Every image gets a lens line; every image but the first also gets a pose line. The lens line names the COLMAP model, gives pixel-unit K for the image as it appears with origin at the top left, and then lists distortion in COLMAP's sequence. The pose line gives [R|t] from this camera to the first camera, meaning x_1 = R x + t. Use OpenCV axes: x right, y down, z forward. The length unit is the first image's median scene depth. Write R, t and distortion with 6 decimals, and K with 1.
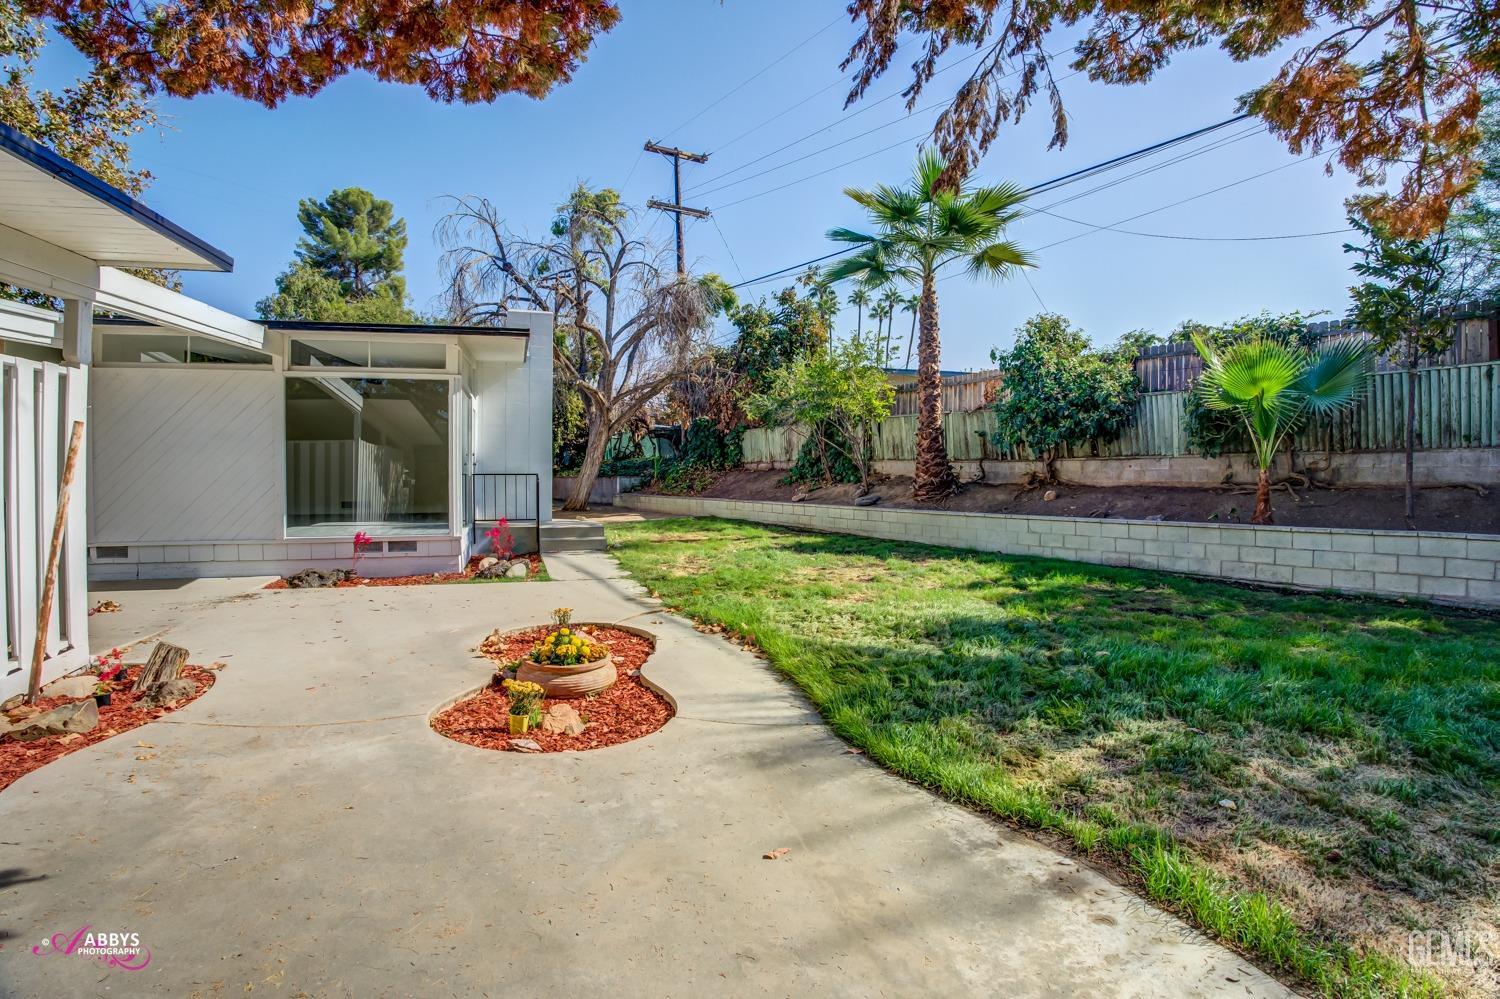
lens RADIAL K [[693.9, 0, 748.0], [0, 693.9, 499.8], [0, 0, 1]] dist [-0.110678, 0.021923]
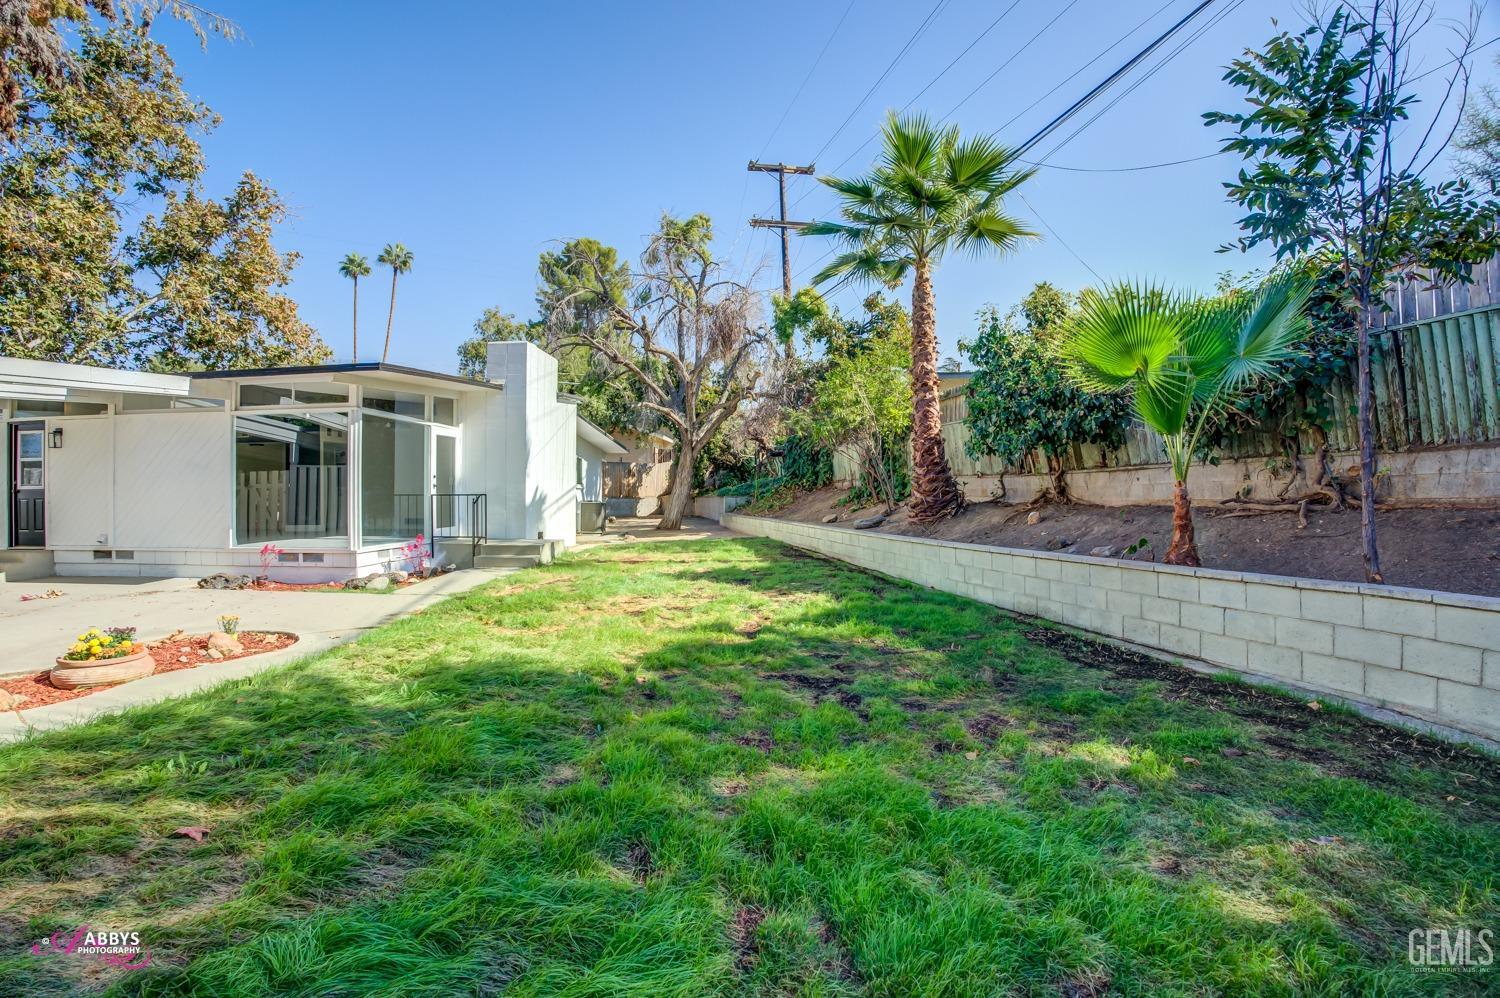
lens RADIAL K [[693.9, 0, 748.0], [0, 693.9, 499.3], [0, 0, 1]] dist [-0.110678, 0.021923]
pose [[0.933449, -0.002755, -0.358700, 0.439008], [-0.007512, 0.999601, -0.027227, -0.004132], [0.358632, 0.028110, 0.933056, 0.153757]]
